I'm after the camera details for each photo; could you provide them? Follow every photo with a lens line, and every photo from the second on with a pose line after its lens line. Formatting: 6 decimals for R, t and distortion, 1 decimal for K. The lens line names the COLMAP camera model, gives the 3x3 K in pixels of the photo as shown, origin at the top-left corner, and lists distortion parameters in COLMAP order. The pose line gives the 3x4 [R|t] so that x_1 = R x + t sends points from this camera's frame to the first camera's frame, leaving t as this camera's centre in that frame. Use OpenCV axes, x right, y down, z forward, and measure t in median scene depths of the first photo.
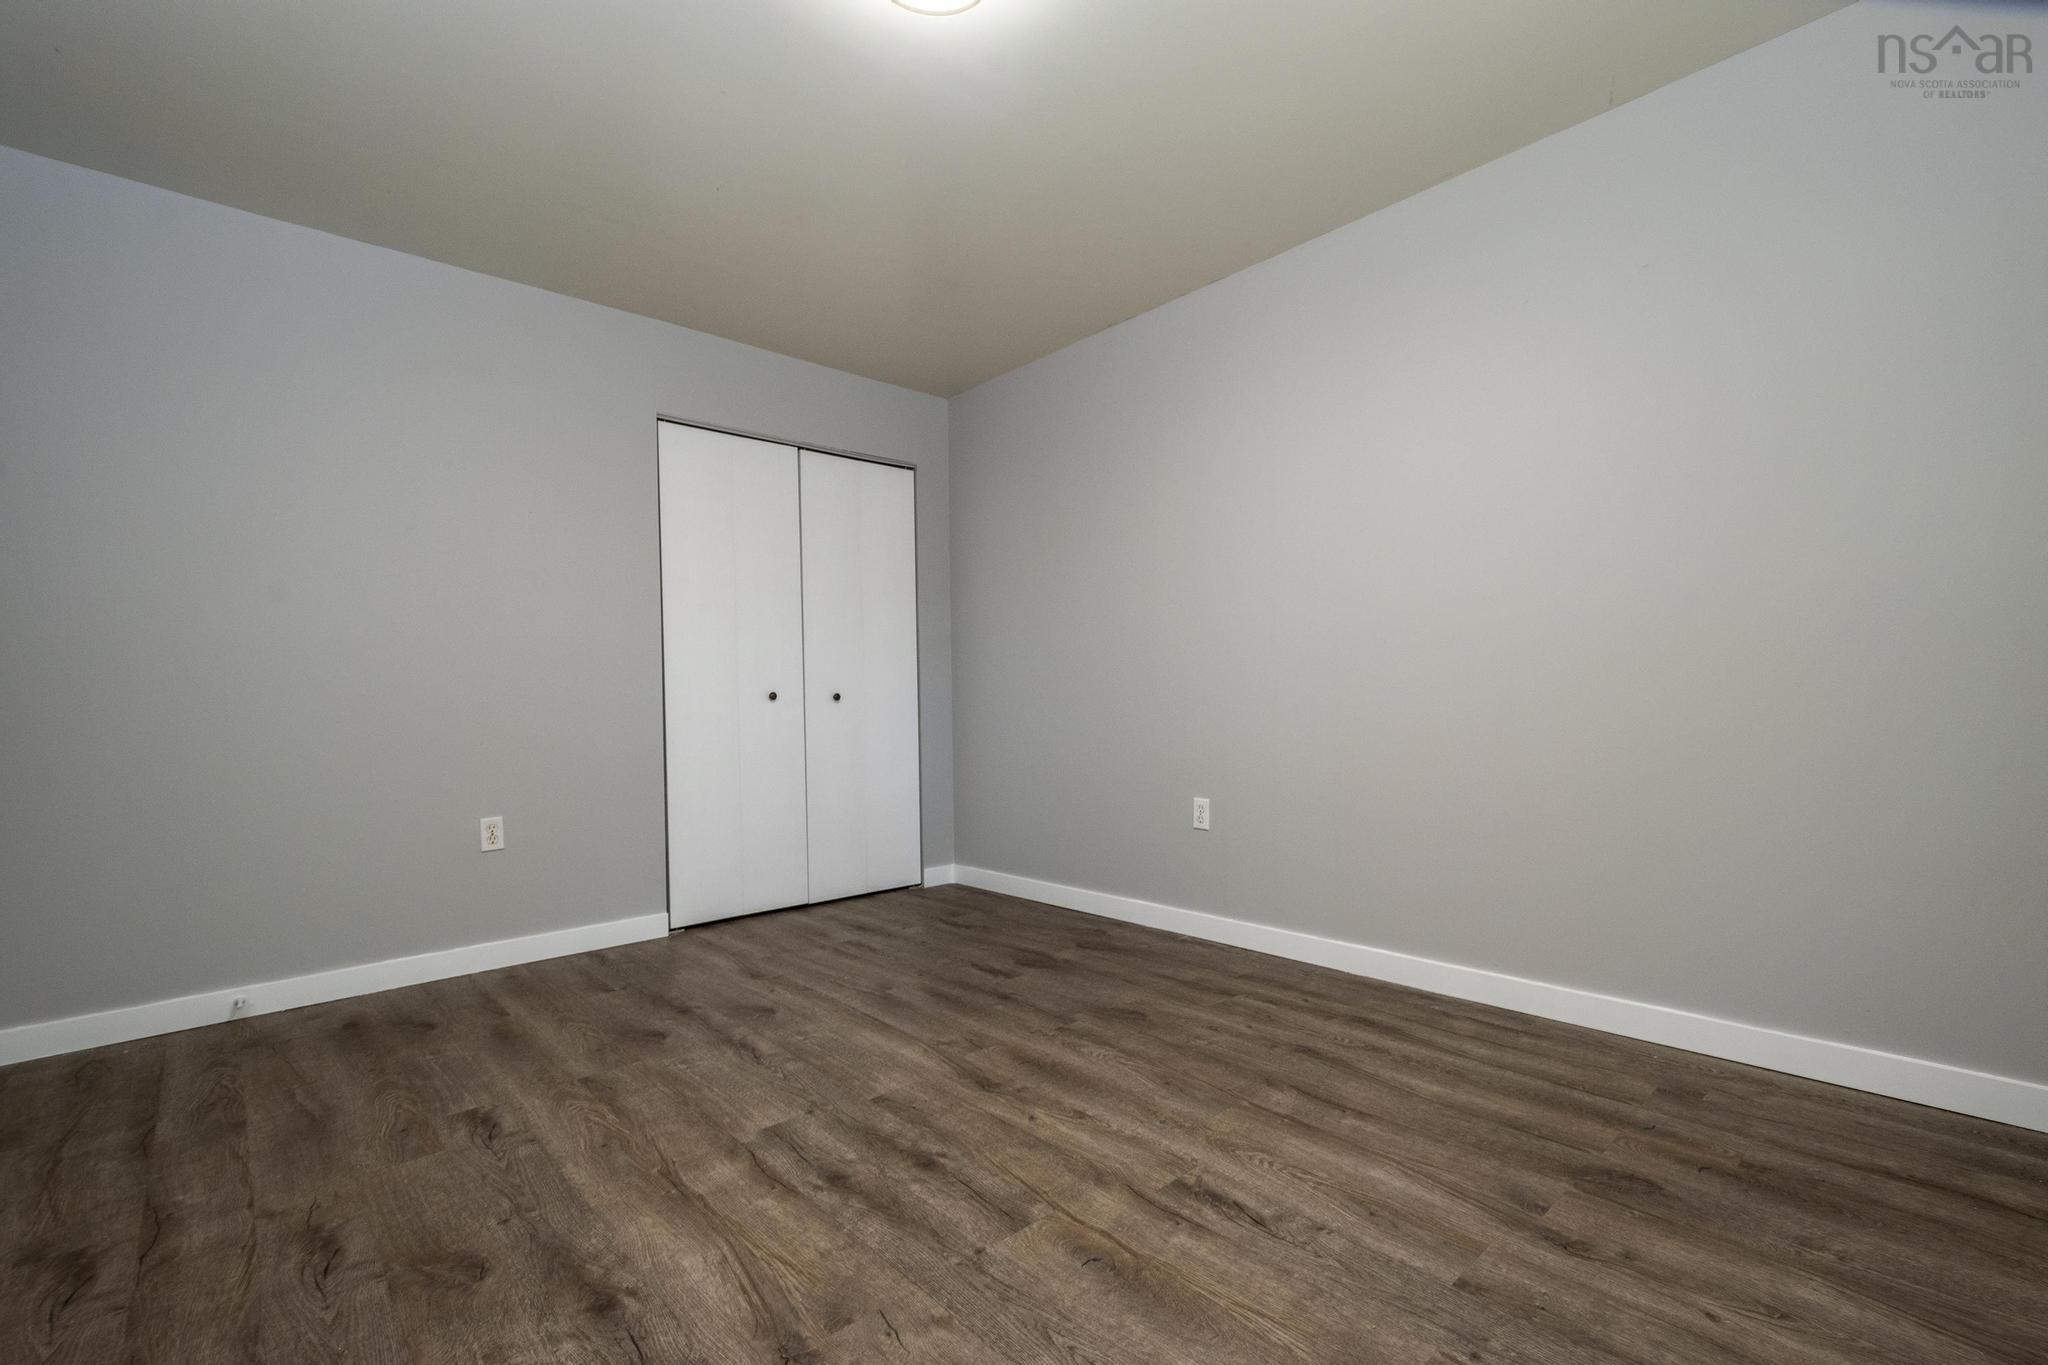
lens RADIAL K [[902.2, 0, 1039.5], [0, 902.2, 678.9], [0, 0, 1]] dist [0.008655, -0.002625]
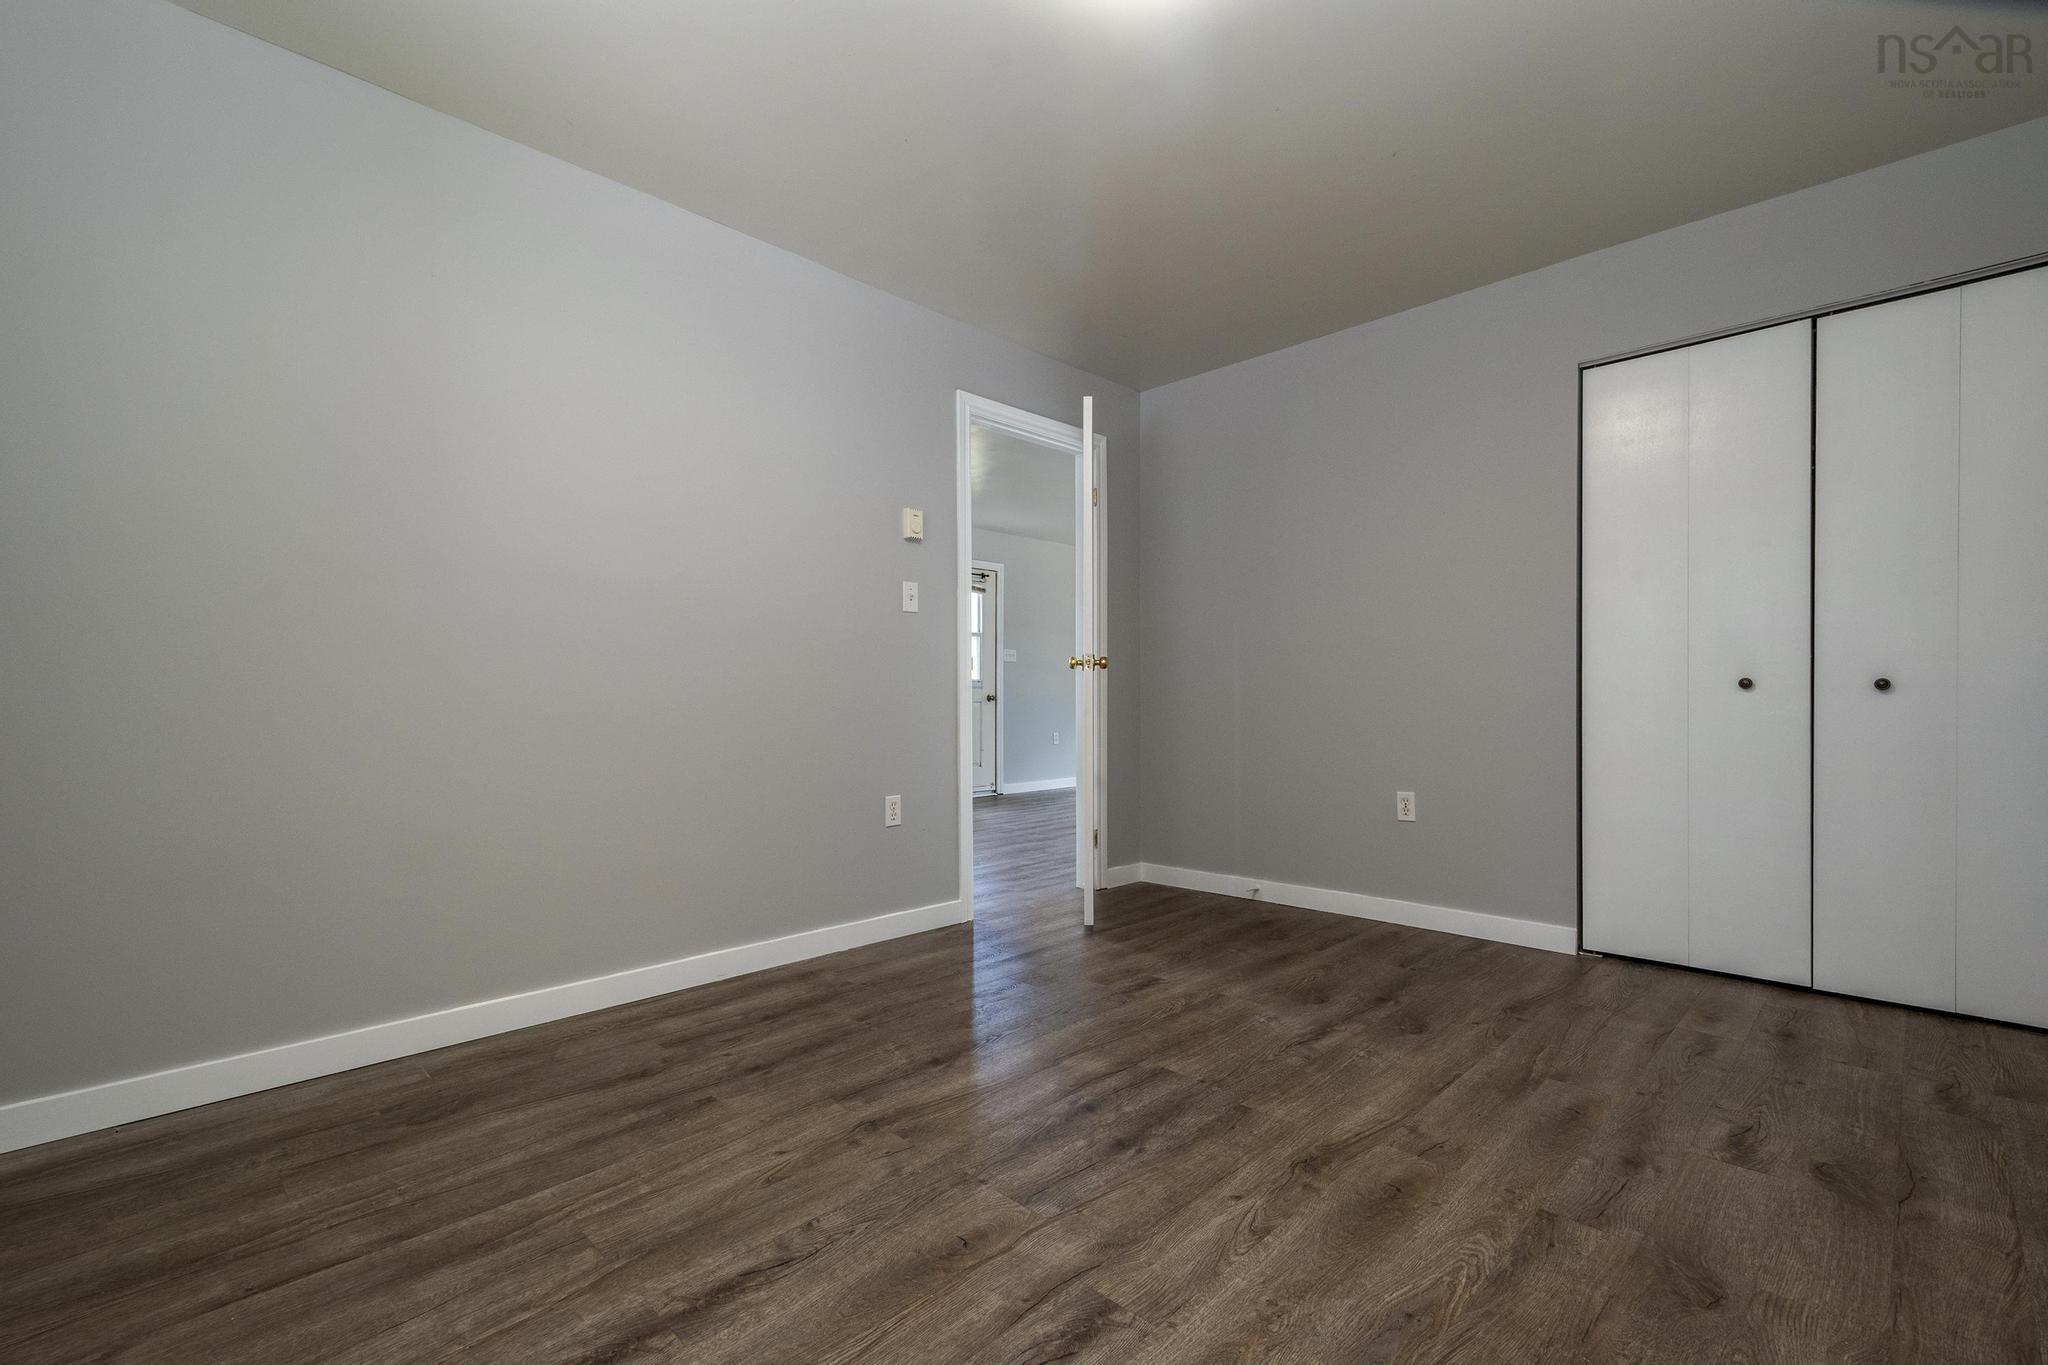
lens RADIAL K [[902.2, 0, 1027.6], [0, 902.2, 684.2], [0, 0, 1]] dist [0.008655, -0.002625]
pose [[0.043986, 0.002564, -0.999029, 0.777075], [0.023891, 0.999708, 0.003618, 0.005228], [0.998746, -0.024027, 0.043912, 0.745556]]
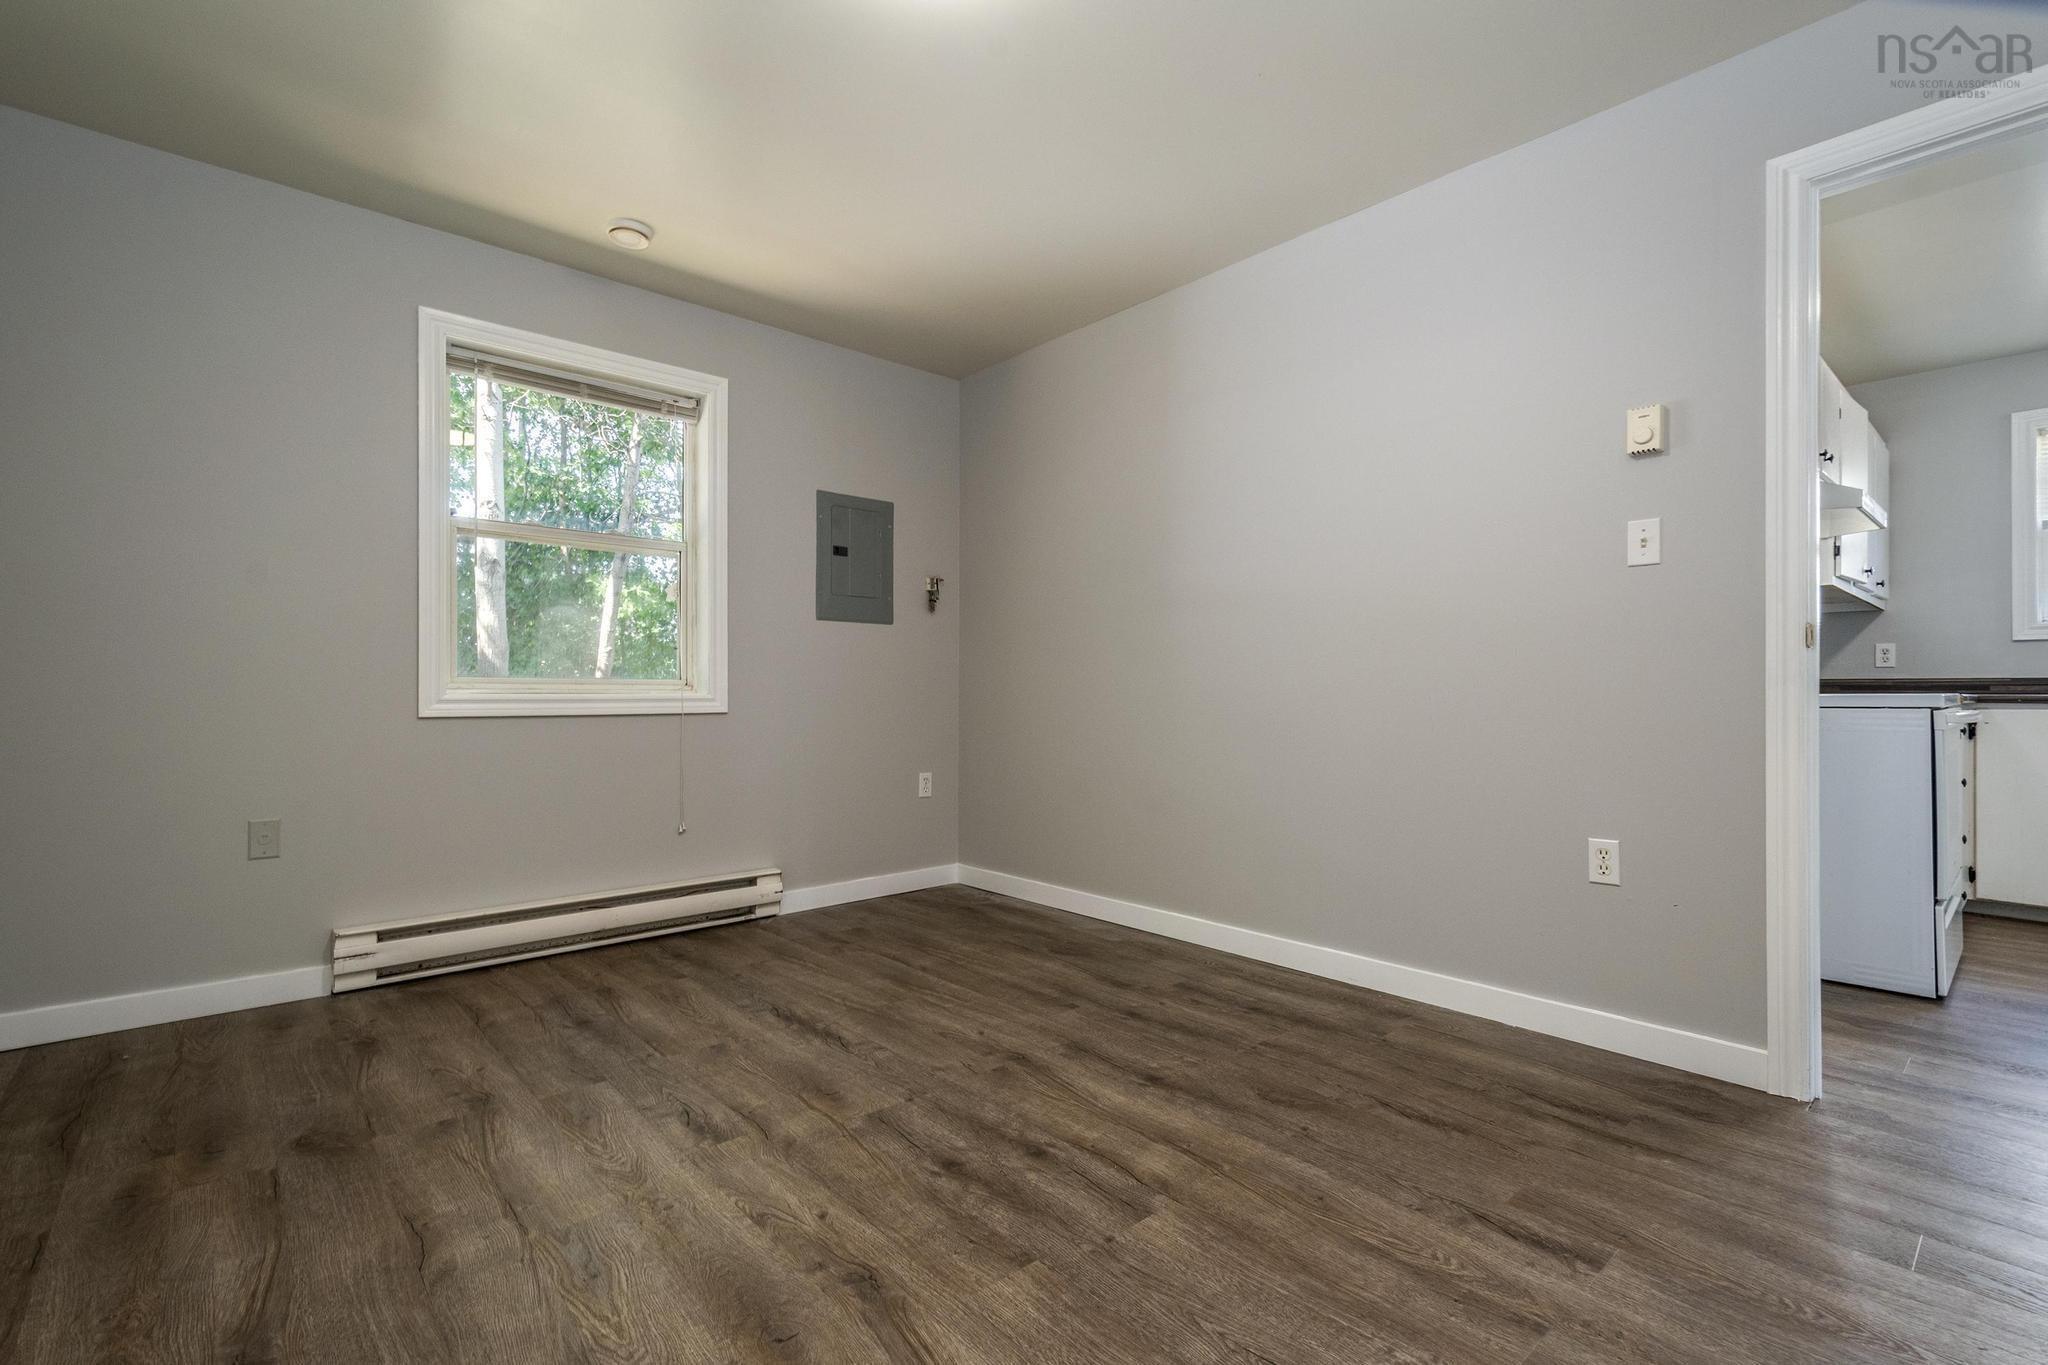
lens RADIAL K [[902.2, 0, 1031.4], [0, 902.2, 697.8], [0, 0, 1]] dist [0.008655, -0.002625]
pose [[-0.999768, 0.016352, 0.014045, -0.203135], [0.016131, 0.999746, -0.015710, 0.037936], [-0.014299, -0.015479, -0.999778, 1.726449]]
